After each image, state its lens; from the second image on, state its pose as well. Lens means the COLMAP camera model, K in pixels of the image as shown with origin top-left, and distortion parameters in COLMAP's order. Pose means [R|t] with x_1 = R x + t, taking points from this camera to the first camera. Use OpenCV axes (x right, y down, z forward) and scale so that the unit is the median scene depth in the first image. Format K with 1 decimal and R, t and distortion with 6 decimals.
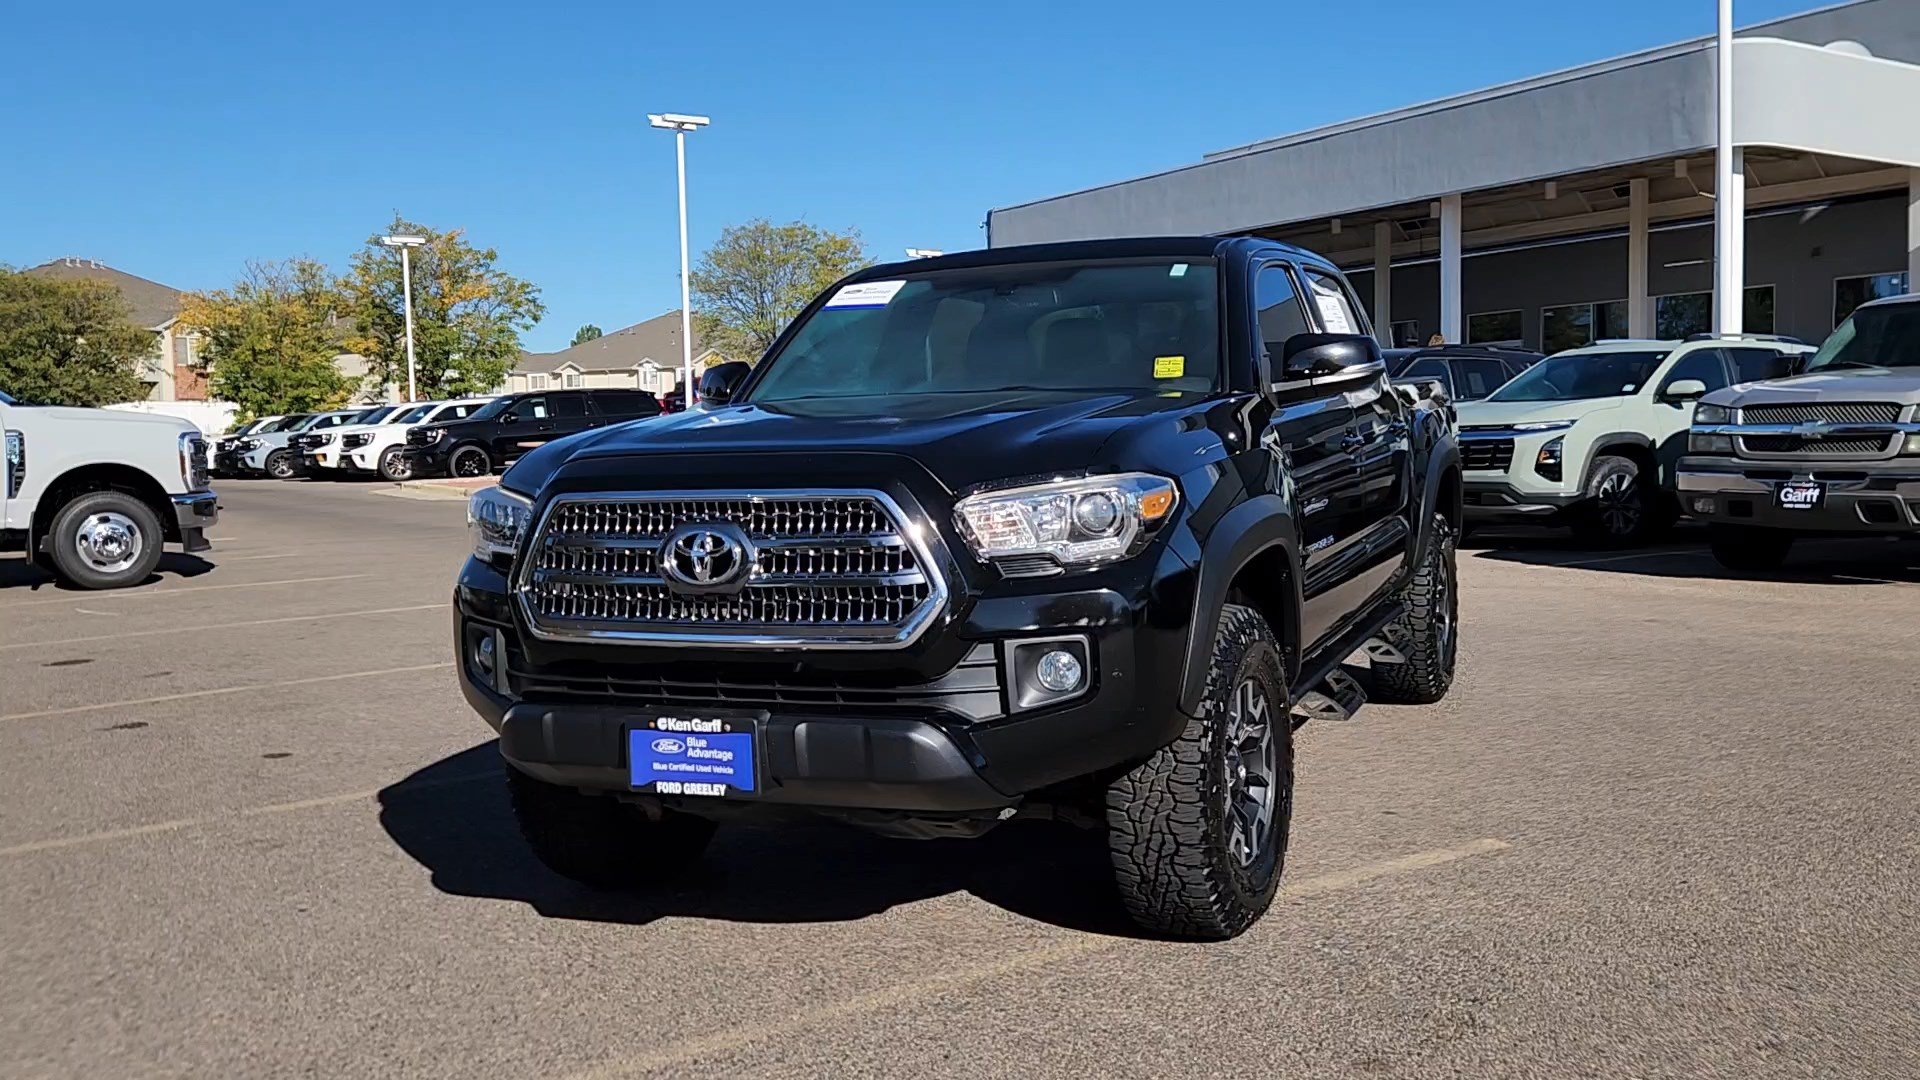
lens RADIAL K [[1729.5, 0, 954.2], [0, 1729.5, 542.6], [0, 0, 1]] dist [0.042114, -0.038237]
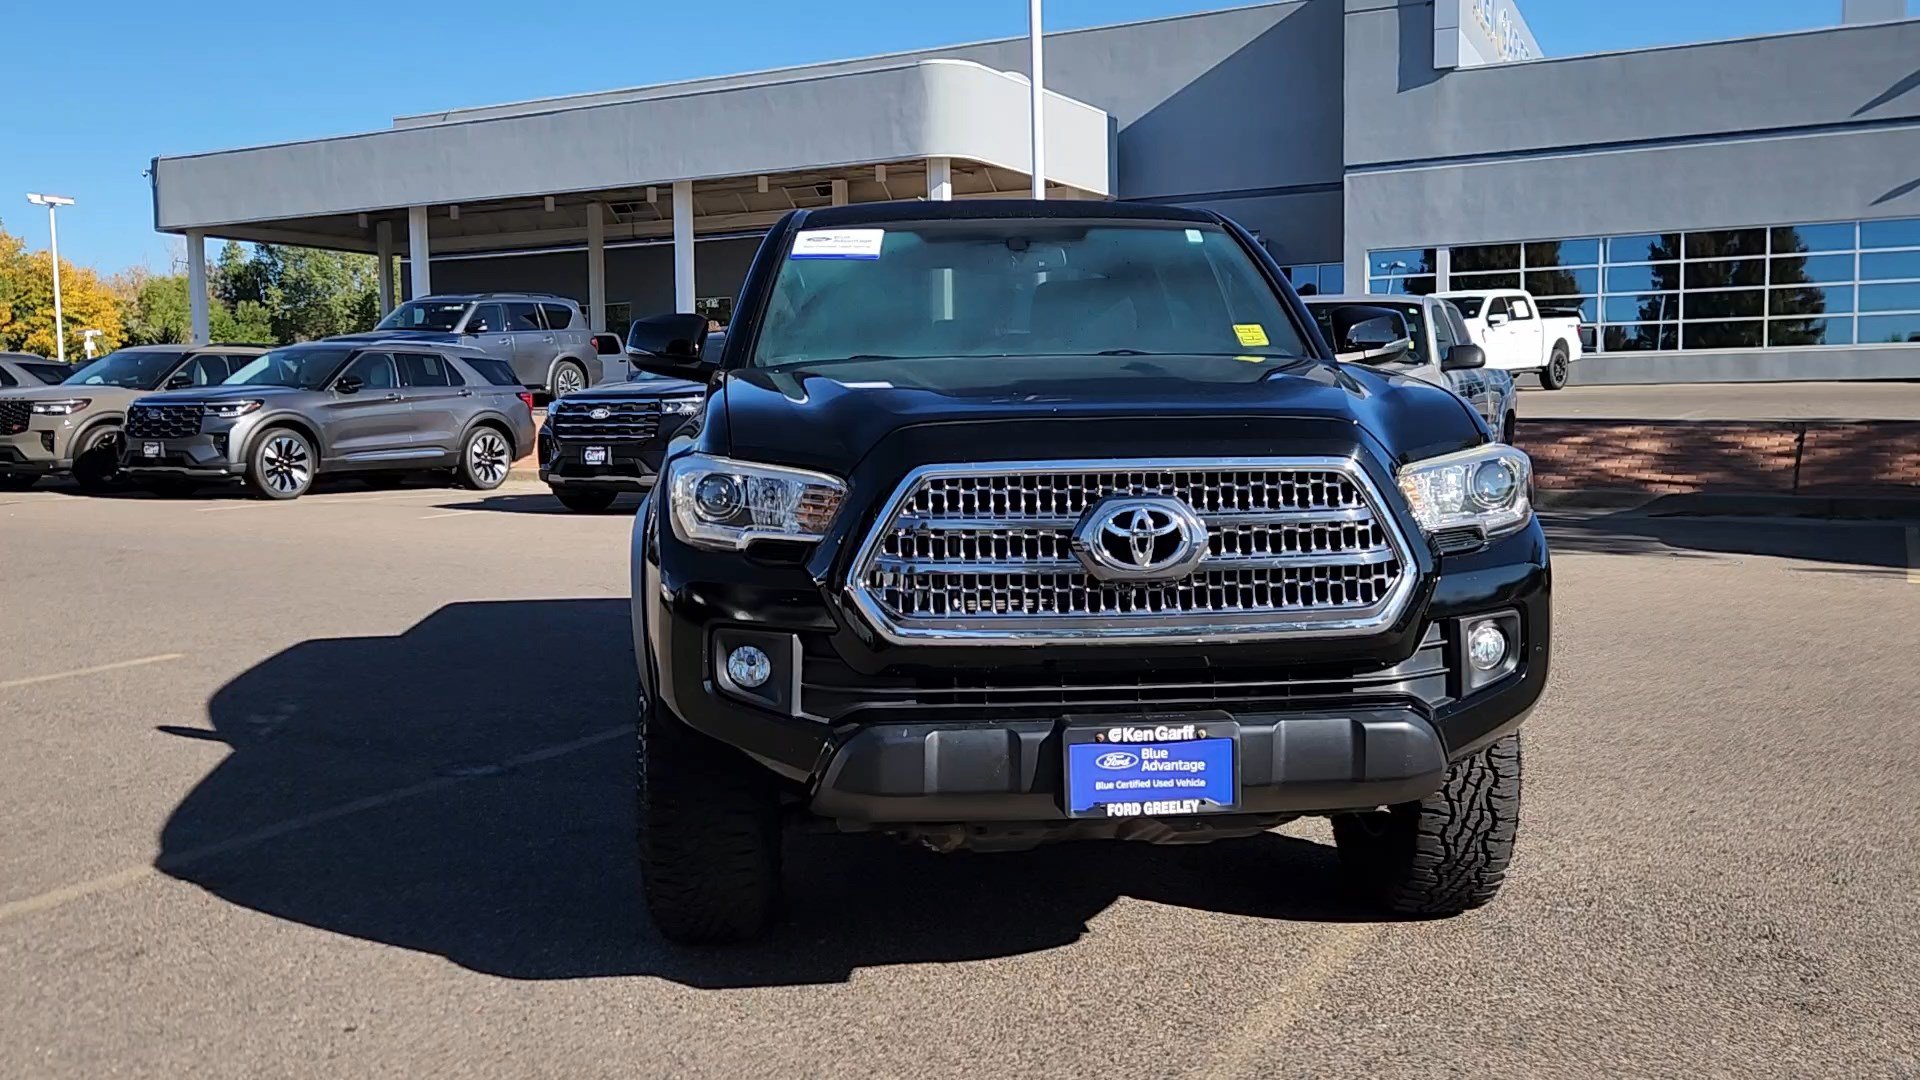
lens RADIAL K [[1729.5, 0, 946.8], [0, 1729.5, 541.6], [0, 0, 1]] dist [0.042114, -0.038237]
pose [[0.883800, -0.023402, 0.467280, -0.486721], [0.018770, 0.999718, 0.014567, -0.003165], [-0.467489, -0.004103, 0.883989, 0.221456]]
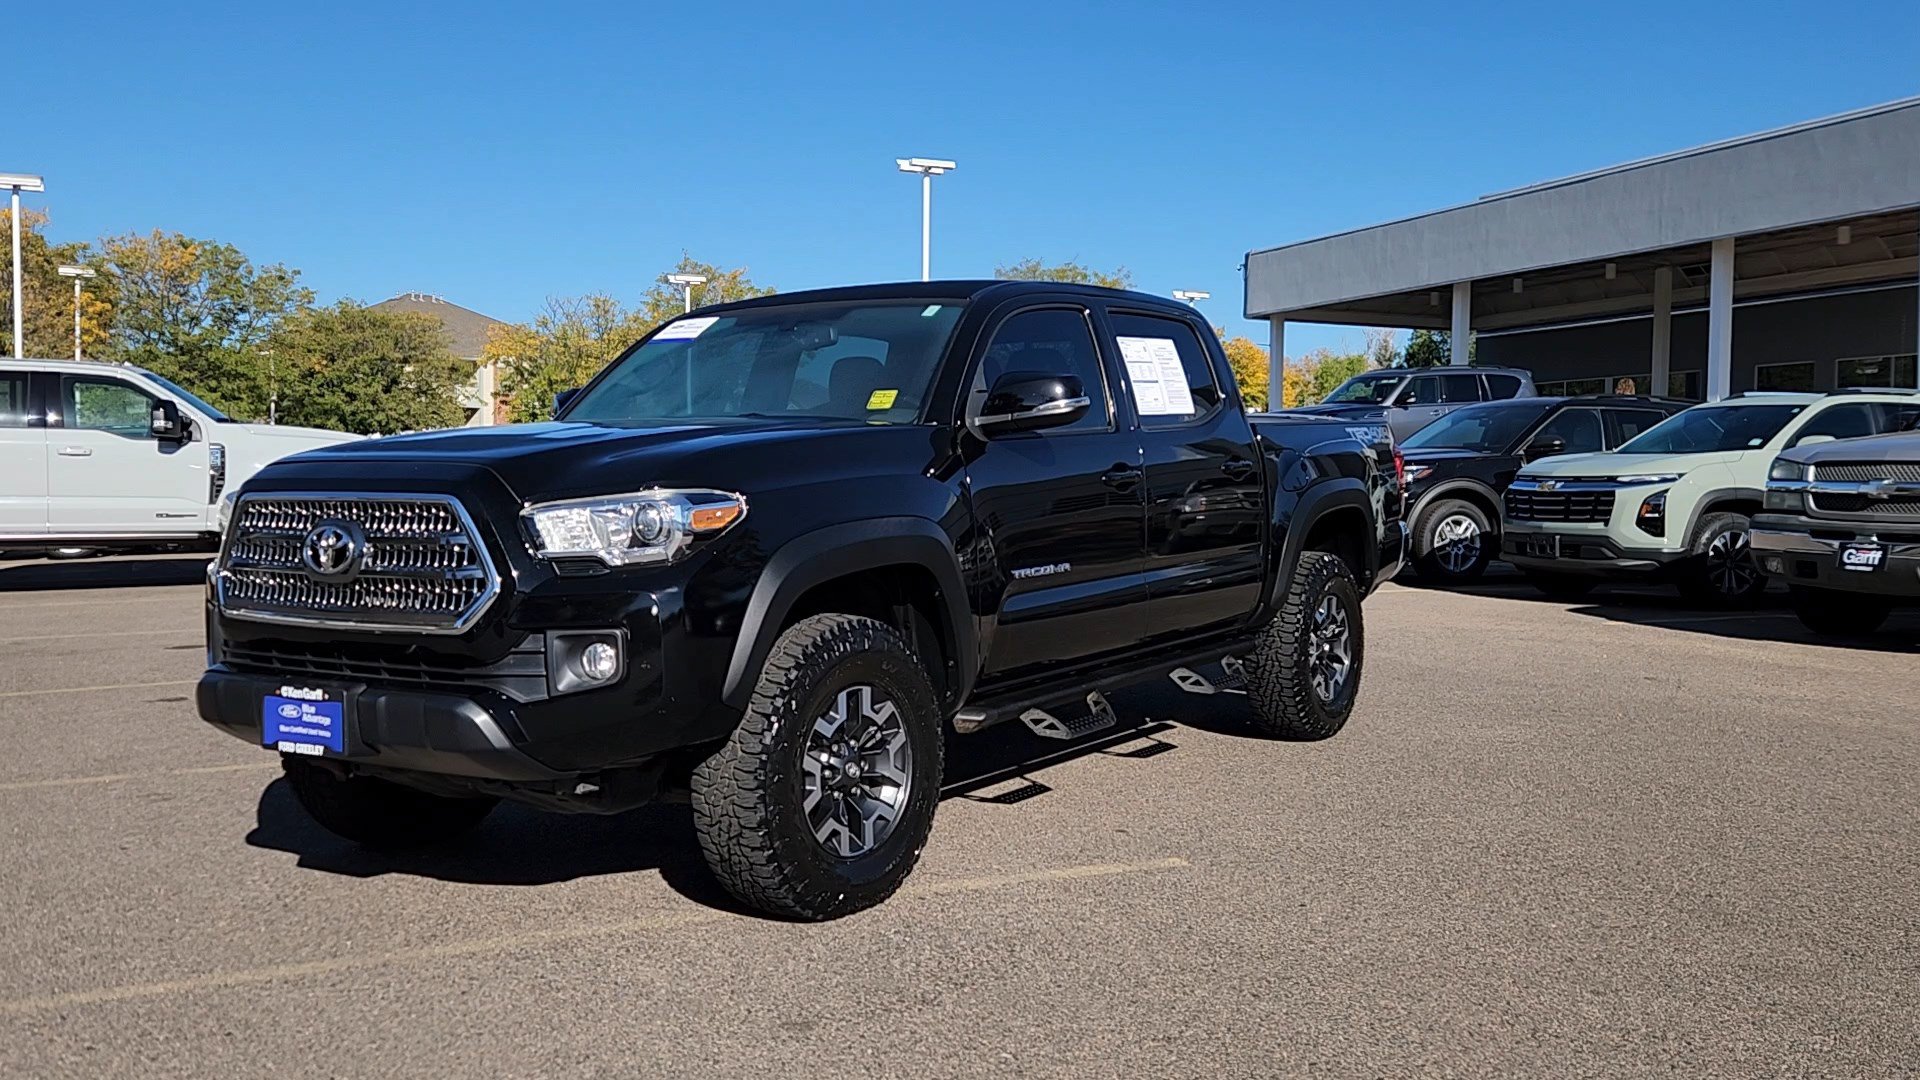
lens RADIAL K [[1729.5, 0, 942.8], [0, 1729.5, 537.2], [0, 0, 1]] dist [0.042114, -0.038237]
pose [[0.983319, 0.035353, -0.178421, 0.360286], [-0.039991, 0.998947, -0.022467, 0.007503], [0.177439, 0.029228, 0.983698, -0.055524]]
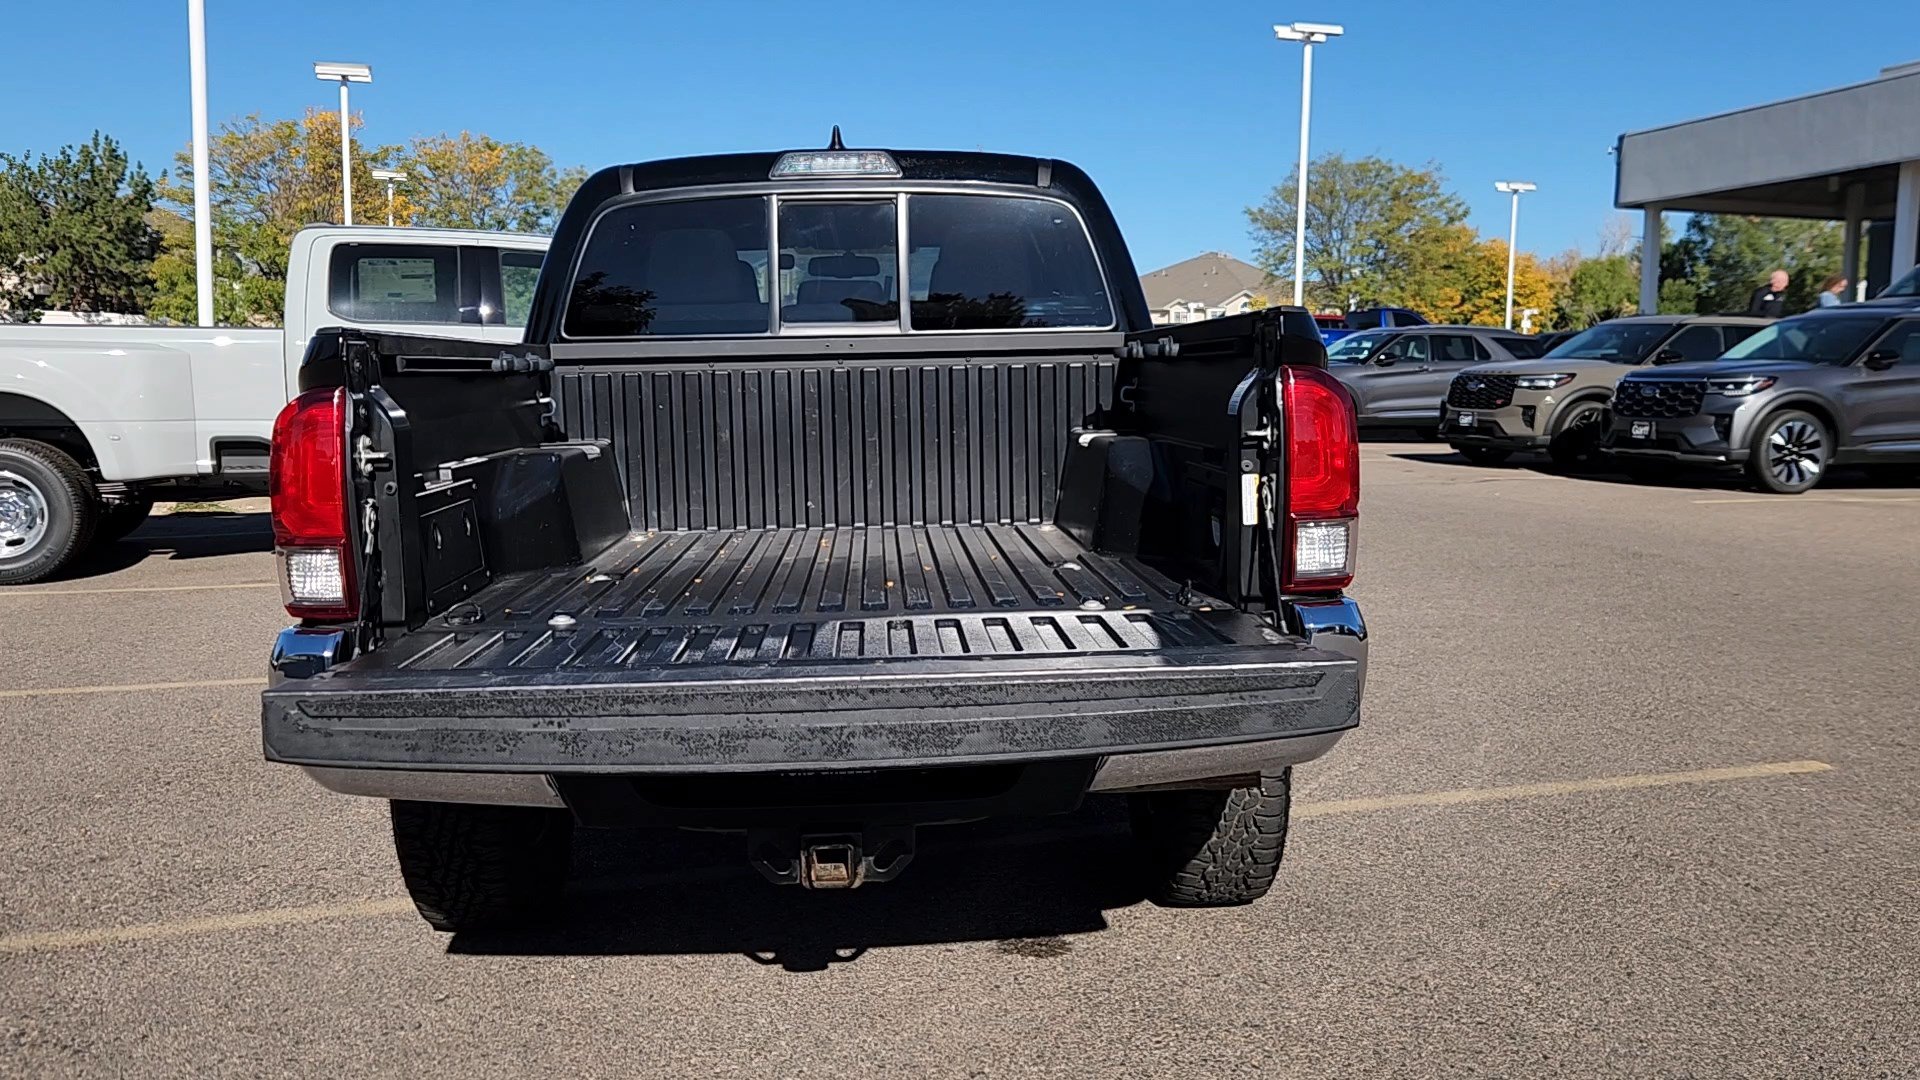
lens RADIAL K [[1617.2, 0, 945.7], [0, 1617.2, 567.7], [0, 0, 1]] dist [0.031506, -0.021319]
pose [[0.954235, 0.066852, -0.291489, -0.601513], [-0.050206, 0.996672, 0.064224, -0.047575], [0.294812, -0.046651, 0.954416, 0.914253]]
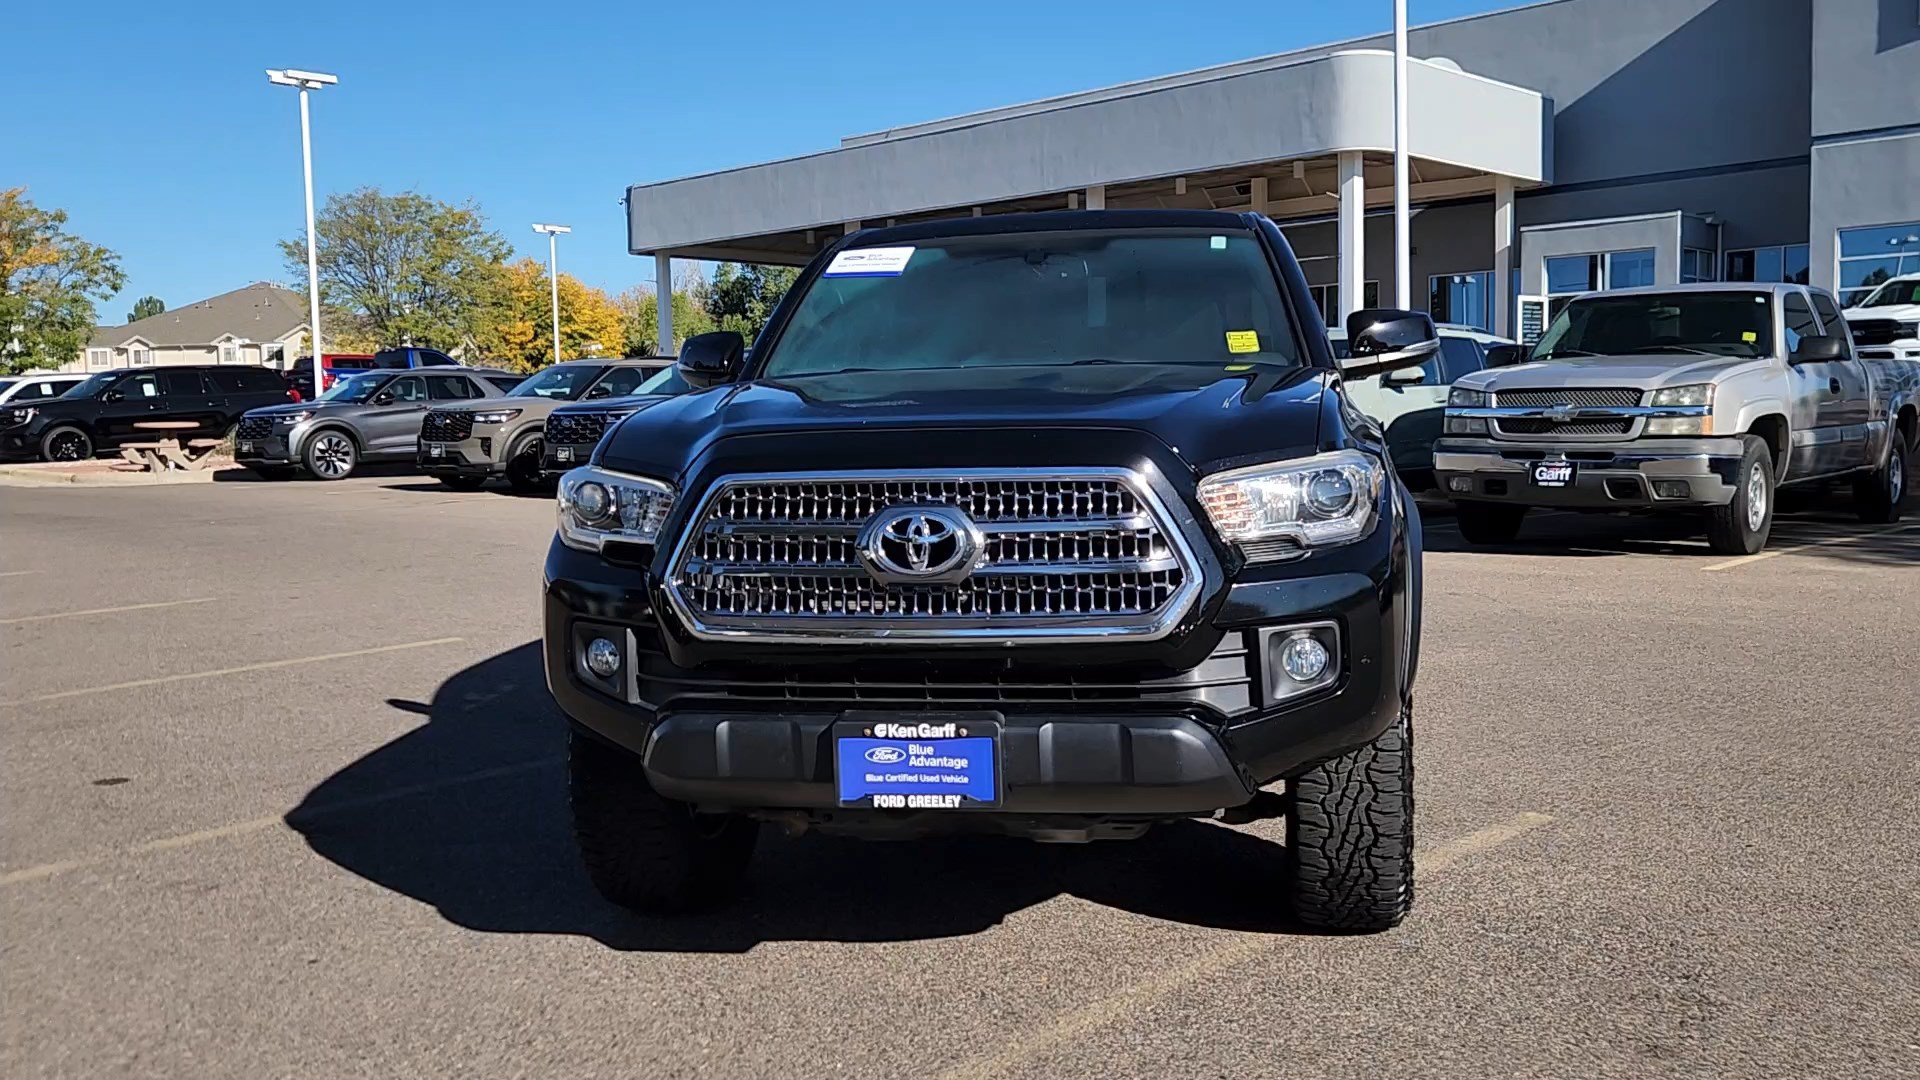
lens RADIAL K [[1729.5, 0, 953.1], [0, 1729.5, 540.0], [0, 0, 1]] dist [0.042114, -0.038237]
pose [[0.974664, -0.012976, 0.223299, -0.253261], [0.011203, 0.999895, 0.009208, -0.001349], [-0.223395, -0.006473, 0.974706, 0.091352]]
